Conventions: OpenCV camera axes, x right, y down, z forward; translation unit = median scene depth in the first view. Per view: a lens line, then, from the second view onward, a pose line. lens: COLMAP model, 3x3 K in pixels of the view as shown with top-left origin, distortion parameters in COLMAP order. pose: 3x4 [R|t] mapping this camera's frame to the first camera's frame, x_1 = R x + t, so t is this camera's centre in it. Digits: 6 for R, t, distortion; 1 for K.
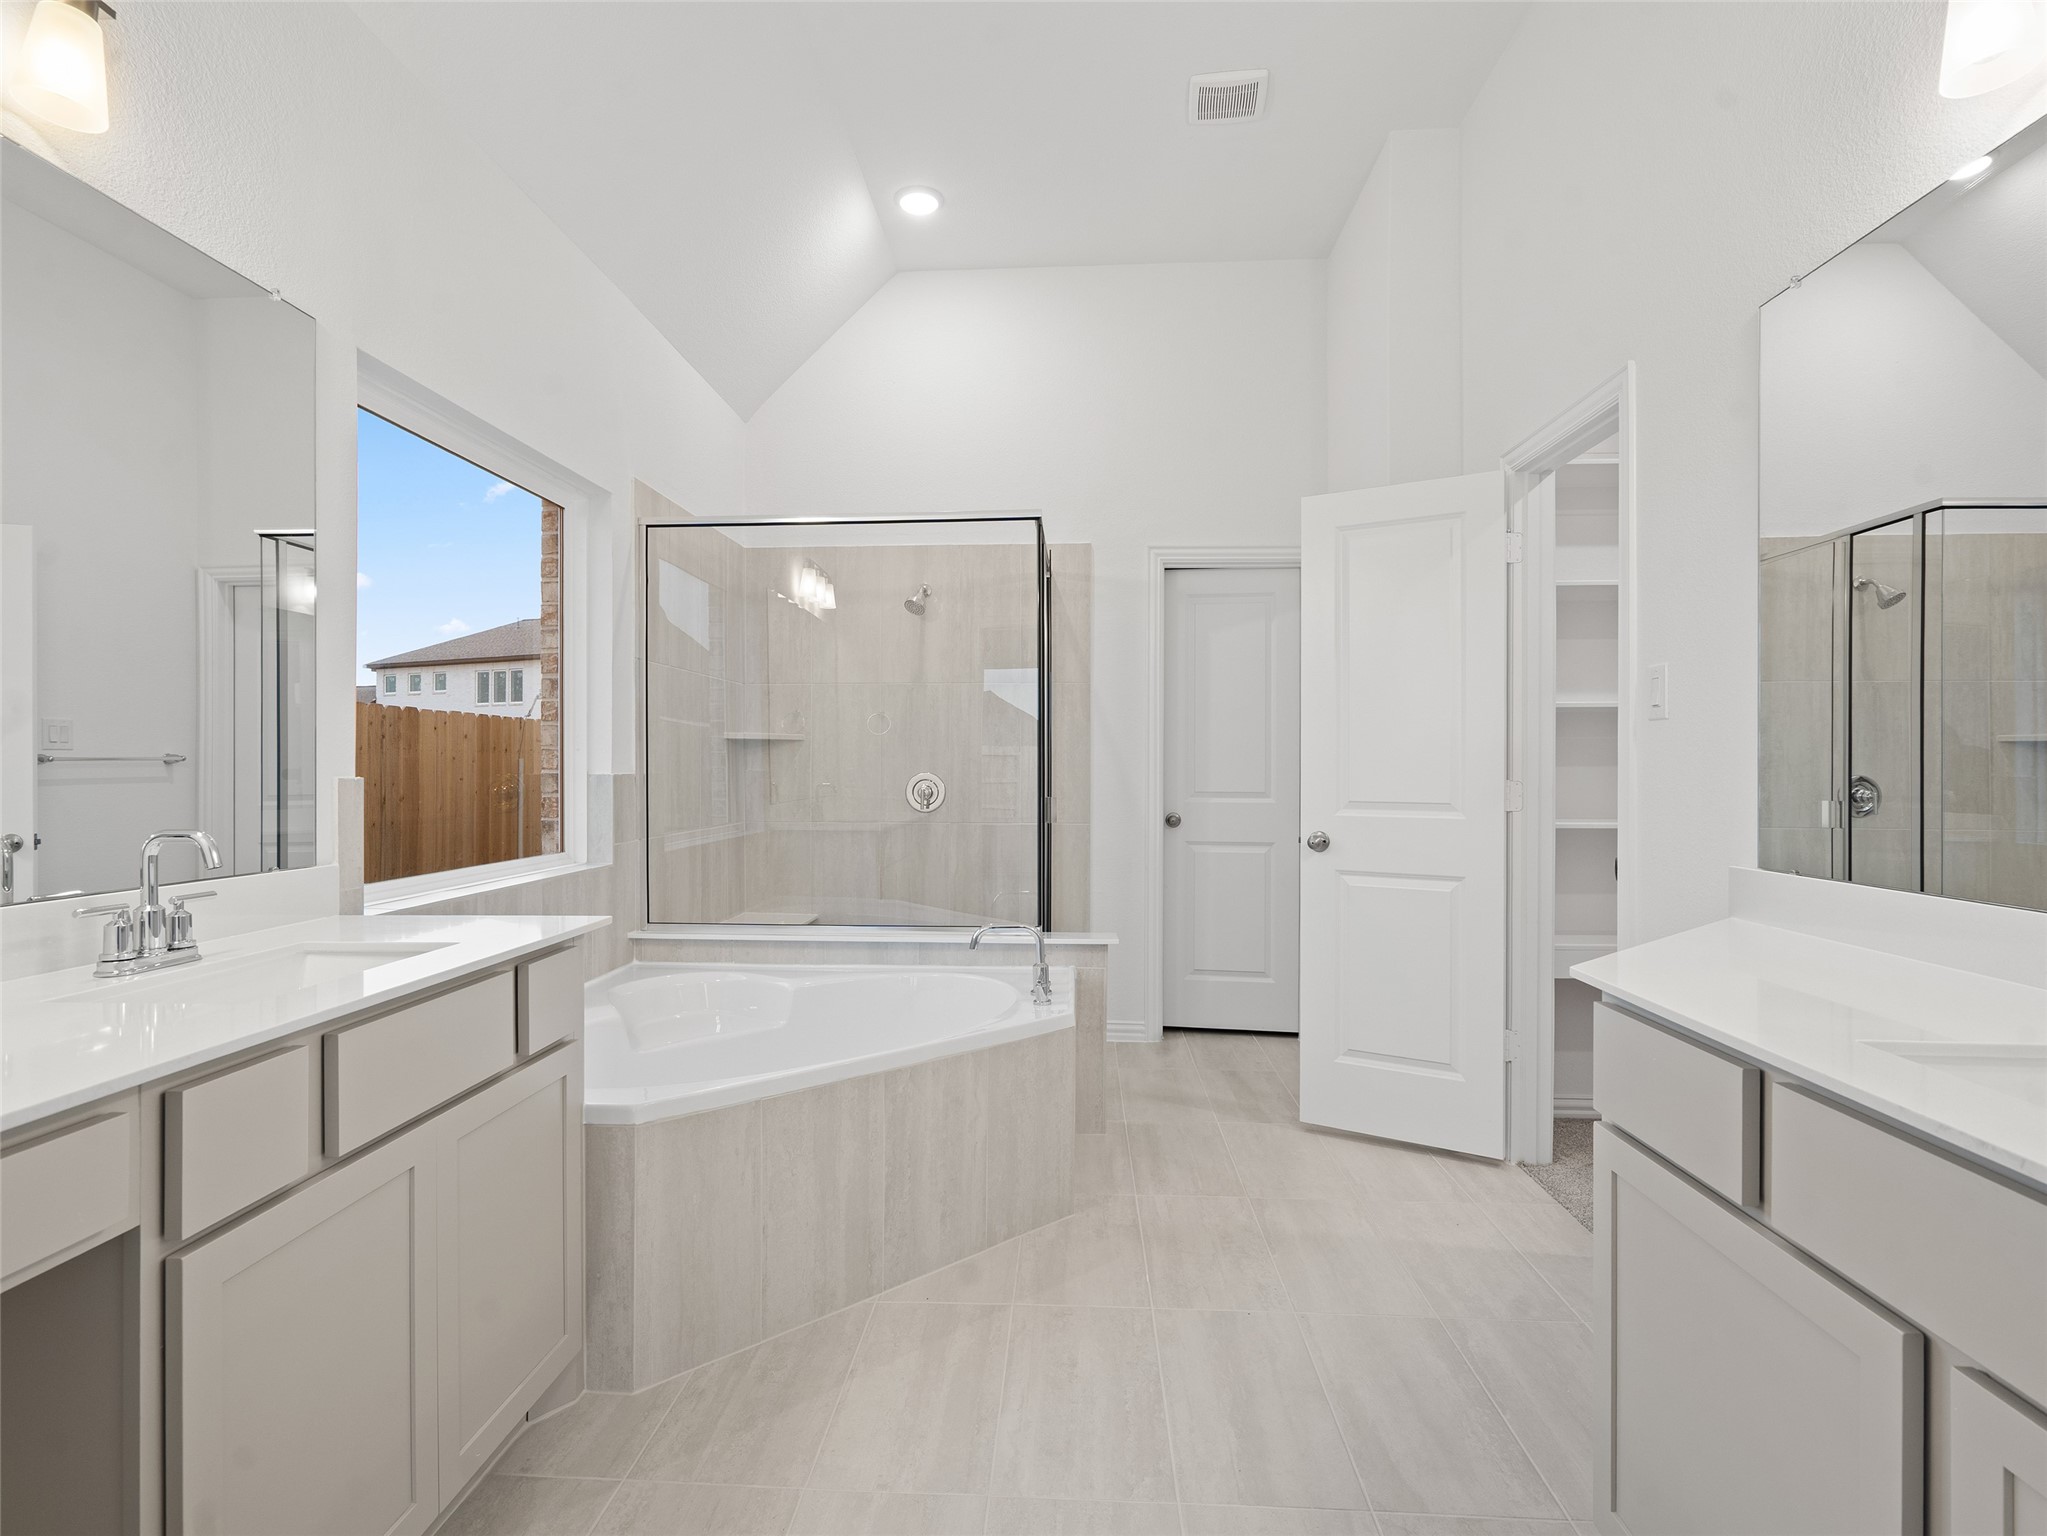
lens RADIAL K [[1045.9, 0, 1023.5], [0, 1045.9, 768.0], [0, 0, 1]] dist [-0.002221, 0.001340]
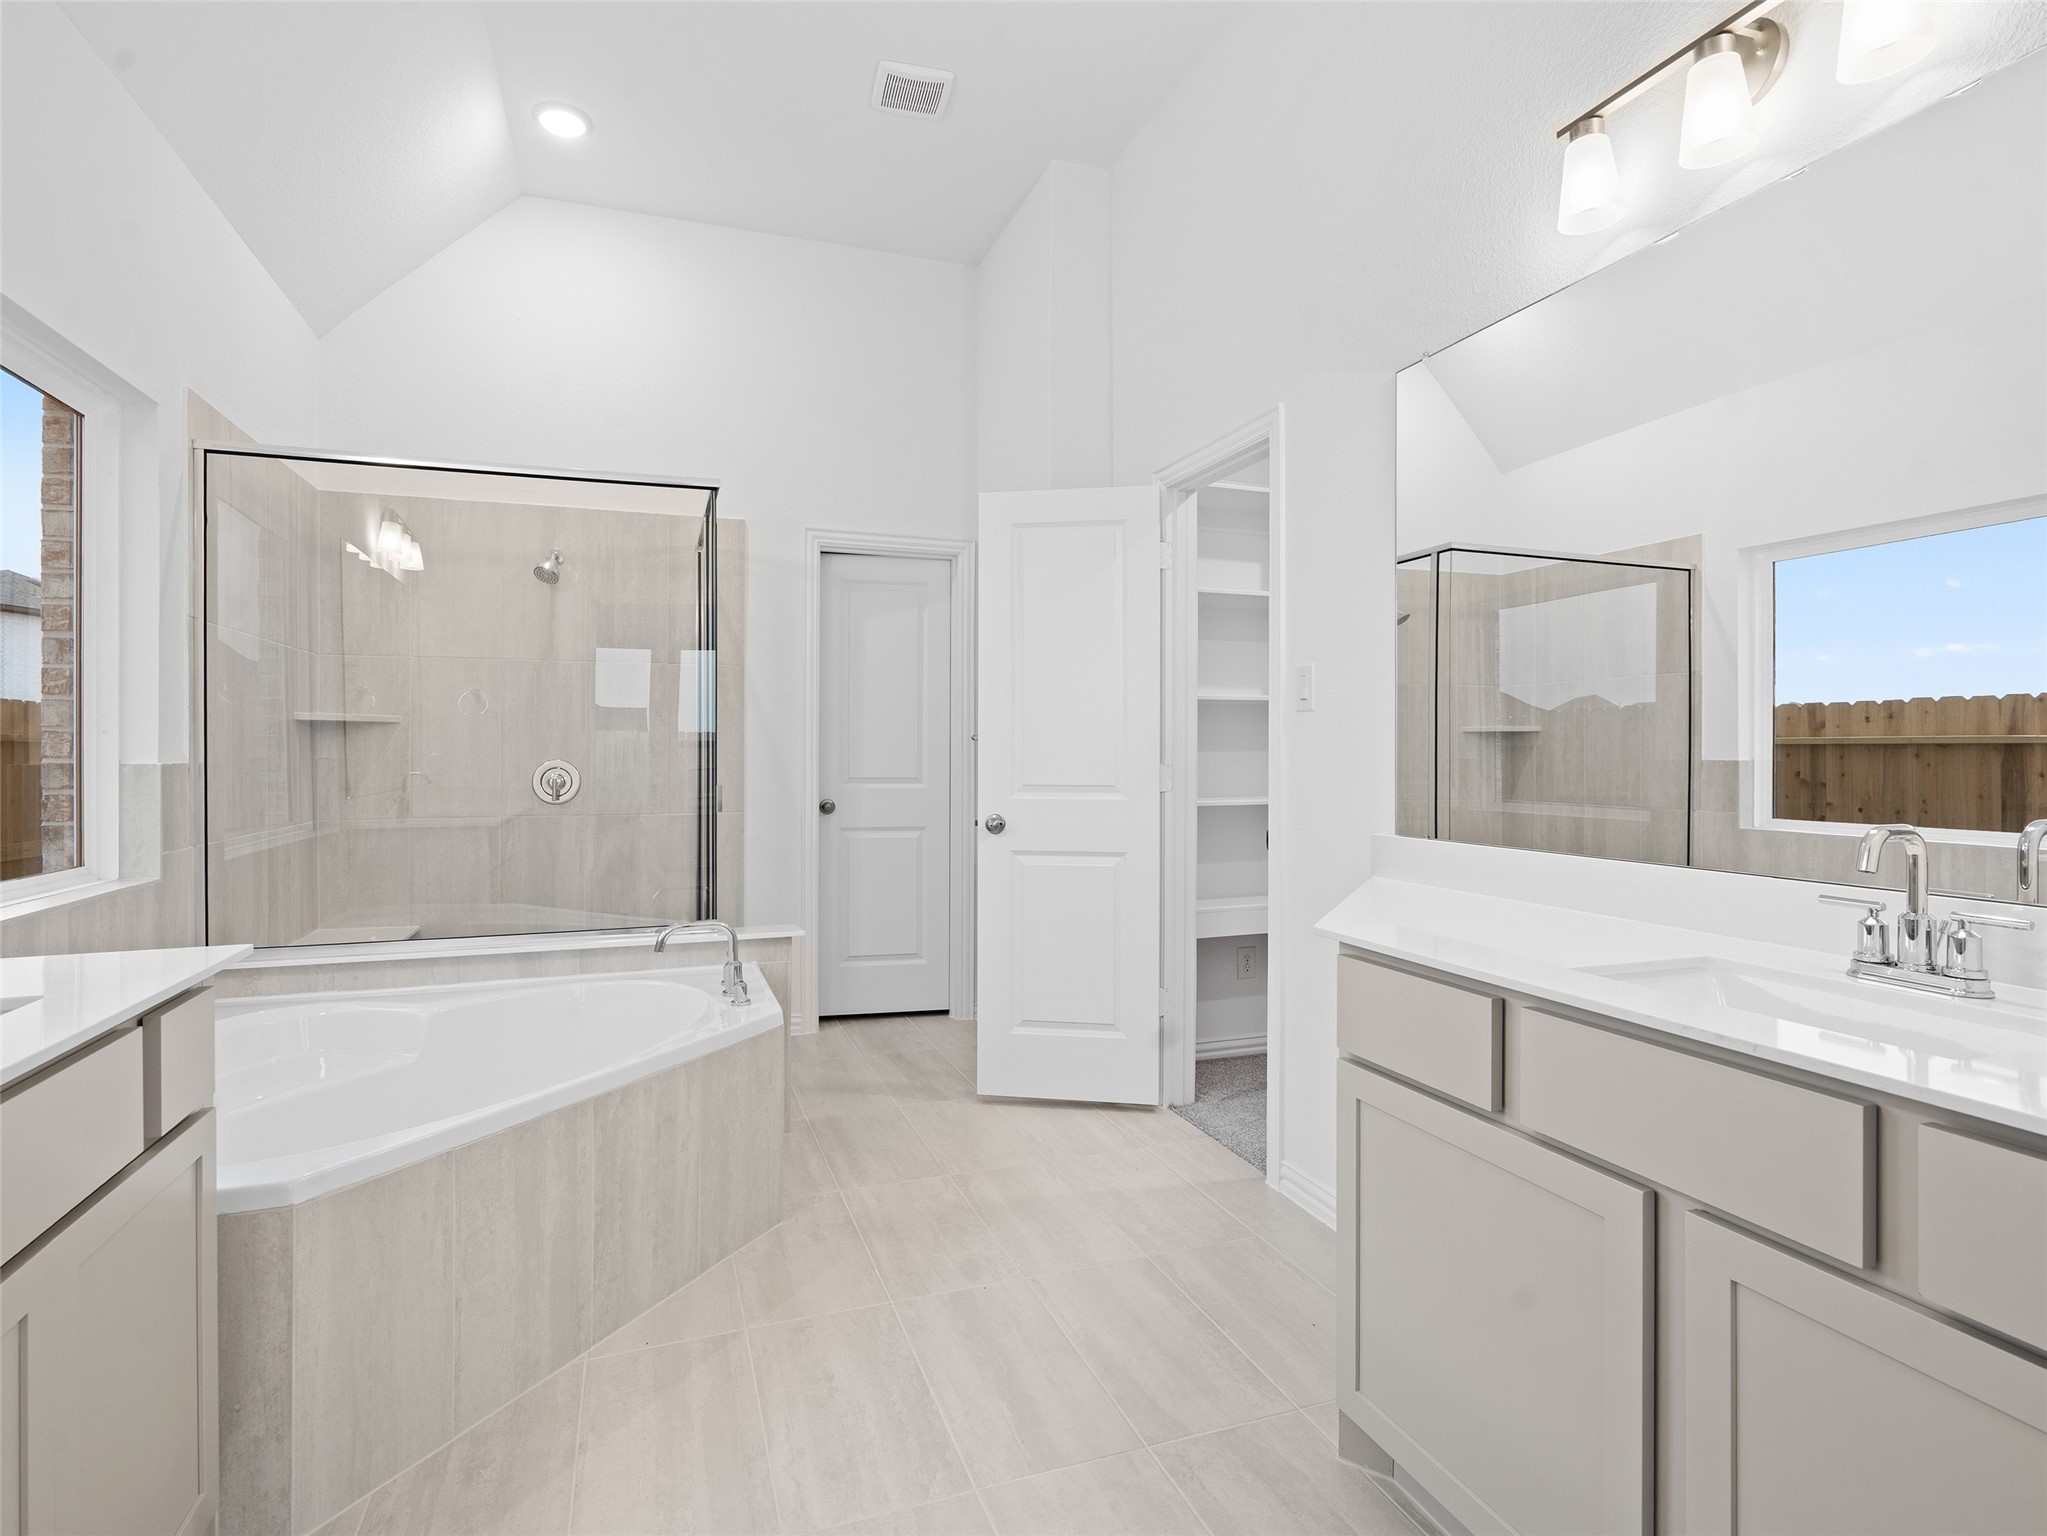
lens RADIAL K [[1038.8, 0, 1020.8], [0, 1038.8, 752.6], [0, 0, 1]] dist [-0.001717, 0.001258]
pose [[0.921182, -0.002248, 0.389125, -0.106040], [0.002886, 0.999995, -0.001055, 0.000295], [-0.389120, 0.002095, 0.921185, 0.036932]]
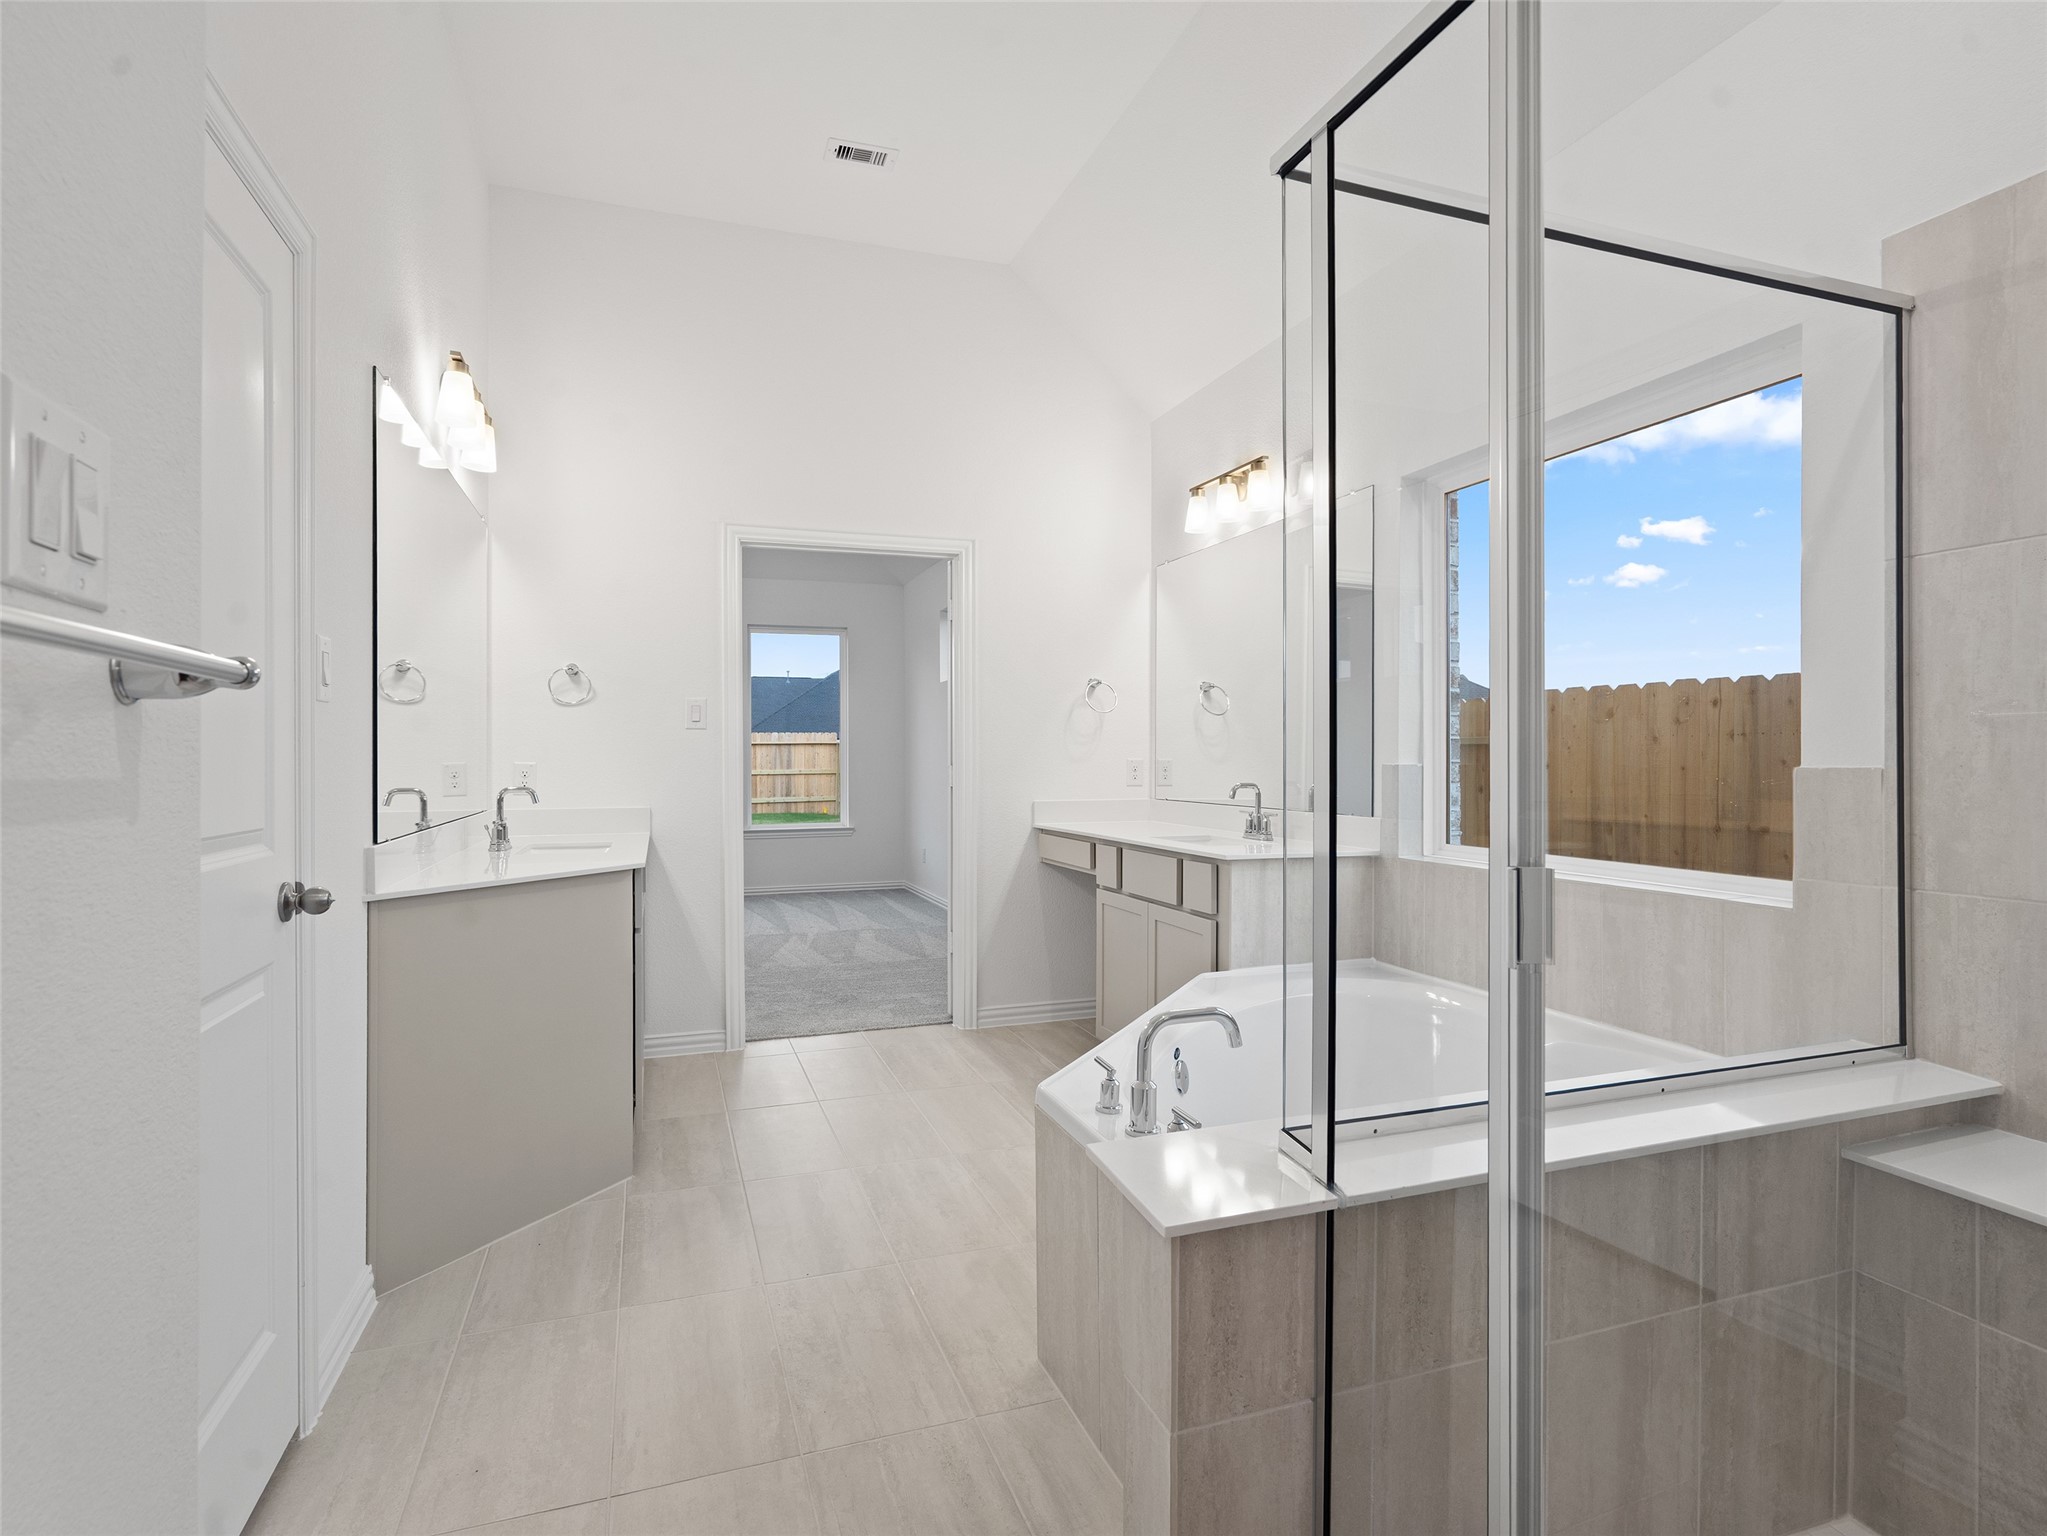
lens RADIAL K [[1045.9, 0, 1023.5], [0, 1045.9, 768.0], [0, 0, 1]] dist [-0.002221, 0.001340]
pose [[-0.922077, 0.003152, -0.386993, 0.307082], [0.000220, 0.999971, 0.007621, 0.001383], [0.387006, 0.006942, -0.922051, 1.496545]]
